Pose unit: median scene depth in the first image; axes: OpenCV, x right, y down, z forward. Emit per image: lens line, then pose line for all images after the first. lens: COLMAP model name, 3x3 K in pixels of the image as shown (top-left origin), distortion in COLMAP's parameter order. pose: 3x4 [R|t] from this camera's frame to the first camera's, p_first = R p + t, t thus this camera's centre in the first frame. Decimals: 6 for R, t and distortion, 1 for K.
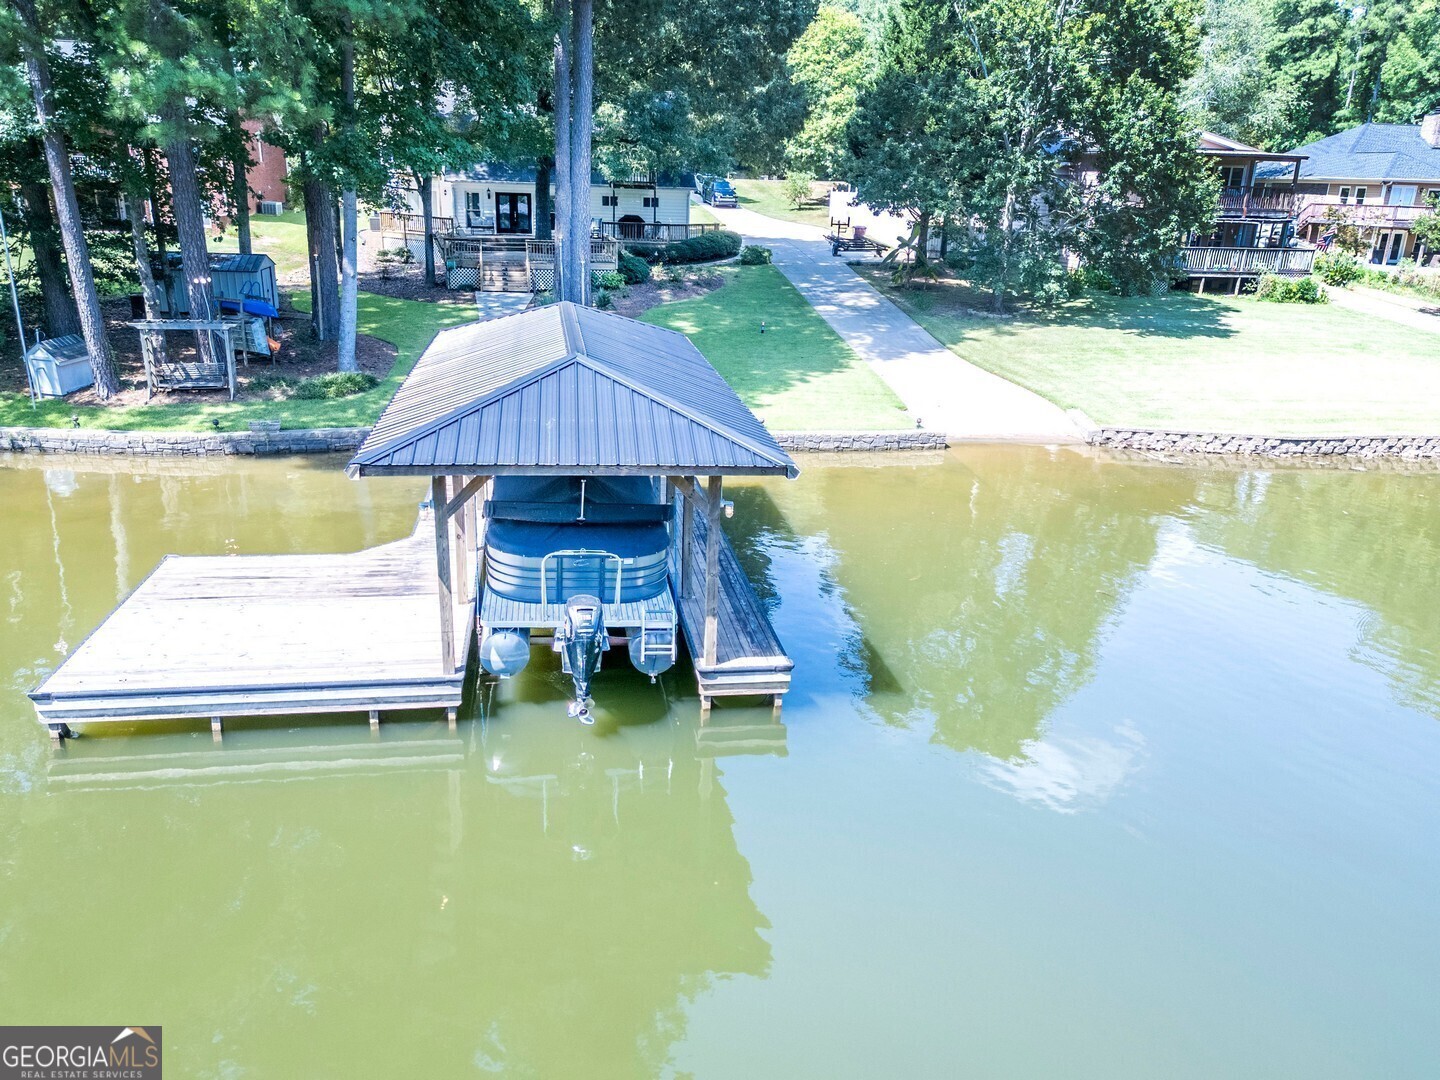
lens RADIAL K [[1080.2, 0, 720.0], [0, 1080.2, 540.0], [0, 0, 1]] dist [0.109819, -0.133101]
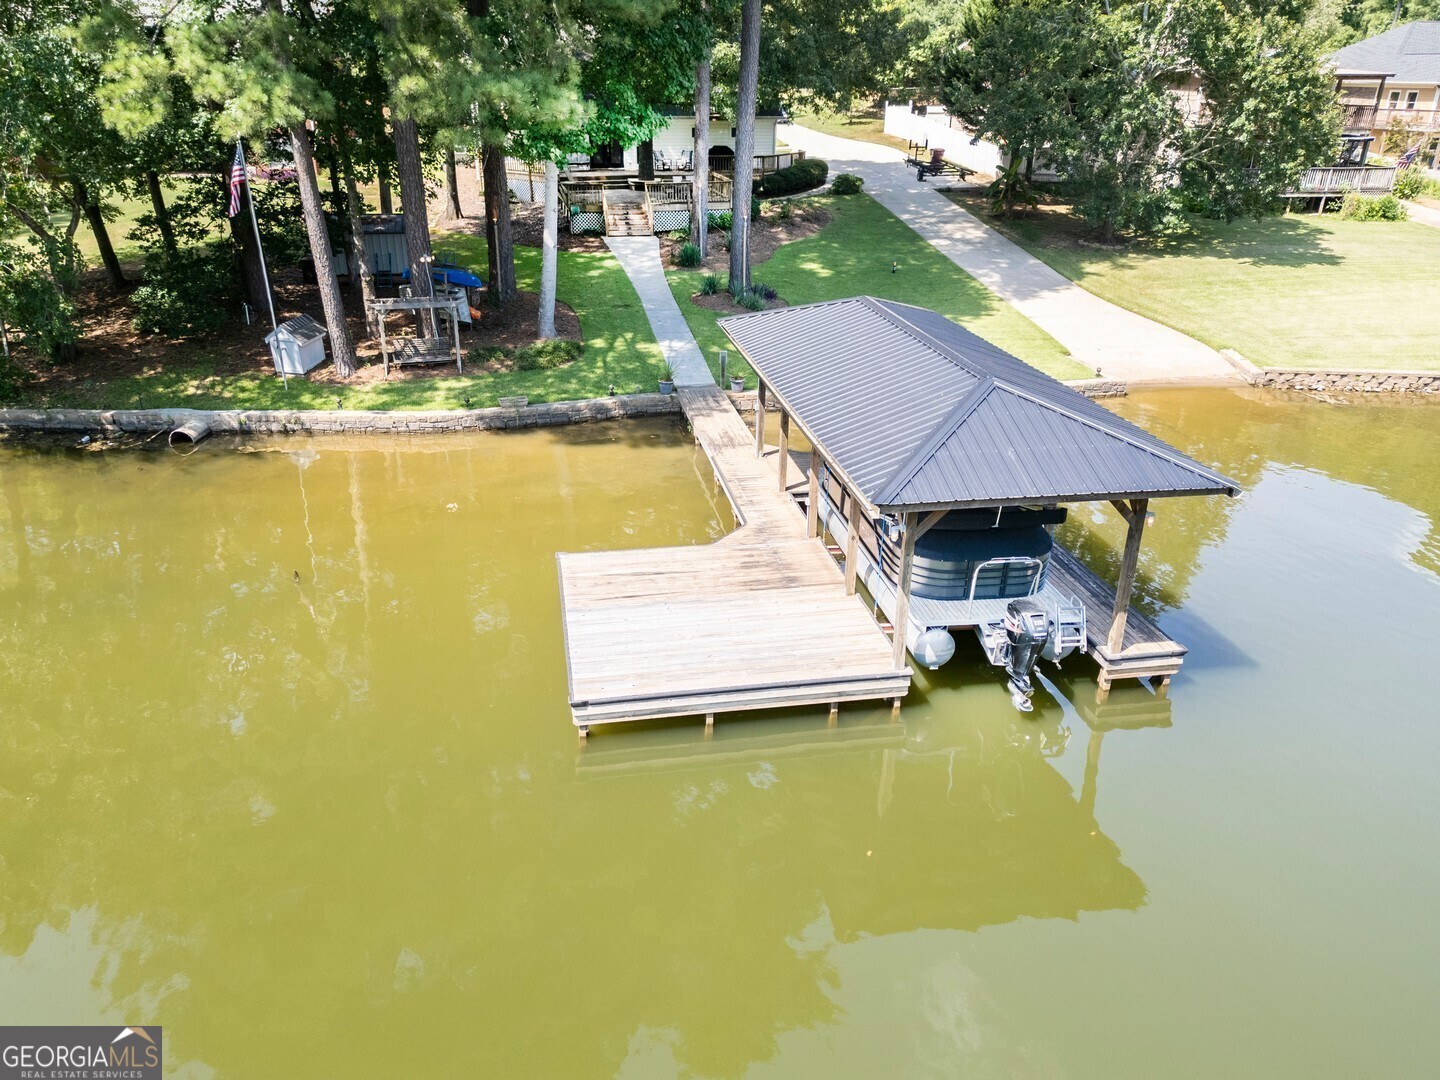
lens RADIAL K [[1047.9, 0, 720.7], [0, 1047.9, 544.4], [0, 0, 1]] dist [0.075694, -0.067726]
pose [[0.999400, -0.031882, 0.013538, -0.198957], [0.030313, 0.994171, 0.103466, -0.057303], [-0.016758, -0.102993, 0.994541, -0.038434]]
